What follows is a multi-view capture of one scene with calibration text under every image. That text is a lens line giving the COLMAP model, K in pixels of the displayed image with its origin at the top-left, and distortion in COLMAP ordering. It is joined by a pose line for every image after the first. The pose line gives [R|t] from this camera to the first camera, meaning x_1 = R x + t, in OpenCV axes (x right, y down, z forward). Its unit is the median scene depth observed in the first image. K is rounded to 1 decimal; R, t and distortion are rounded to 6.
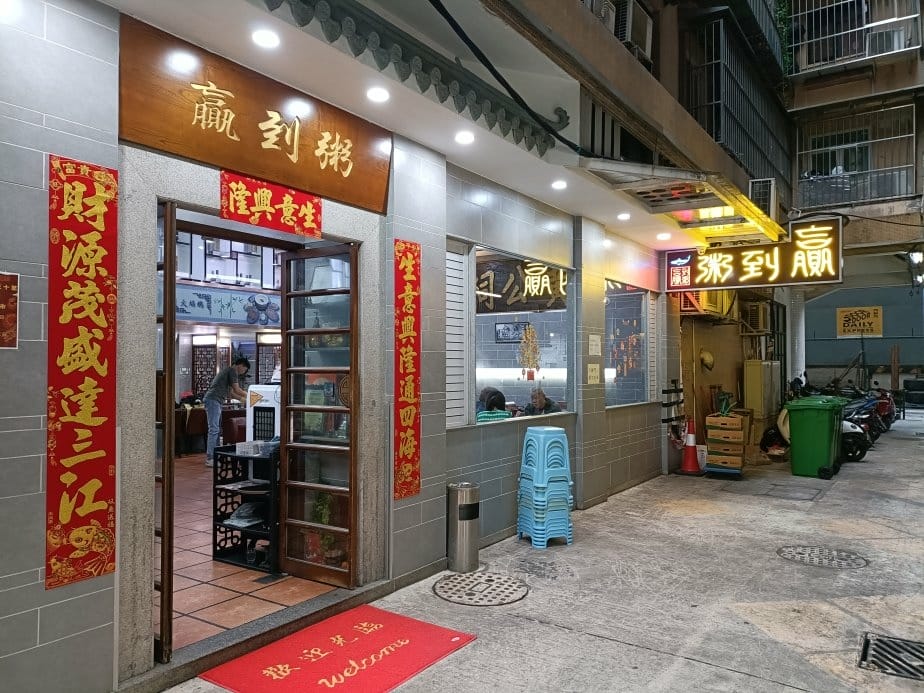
lens RADIAL K [[692.2, 0, 462.0], [0, 692.2, 346.5], [0, 0, 1]] dist [0.043710, -0.075416]
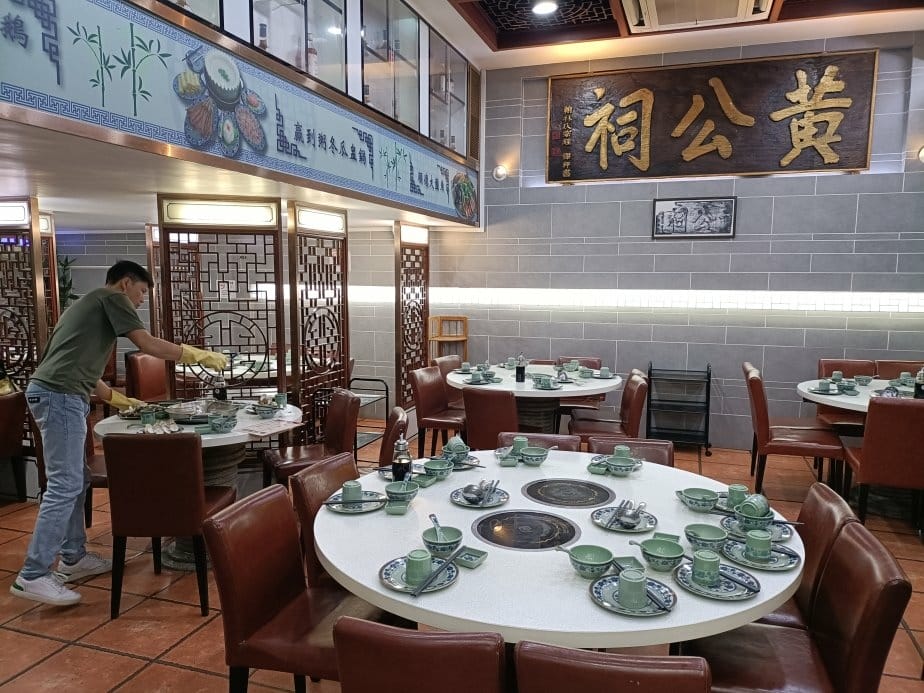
lens RADIAL K [[692.2, 0, 462.0], [0, 692.2, 346.5], [0, 0, 1]] dist [0.043710, -0.075416]
pose [[0.960677, -0.023752, 0.276651, -0.229795], [-0.013884, 0.990979, 0.133293, 0.007035], [-0.277321, -0.131892, 0.951681, 0.559667]]
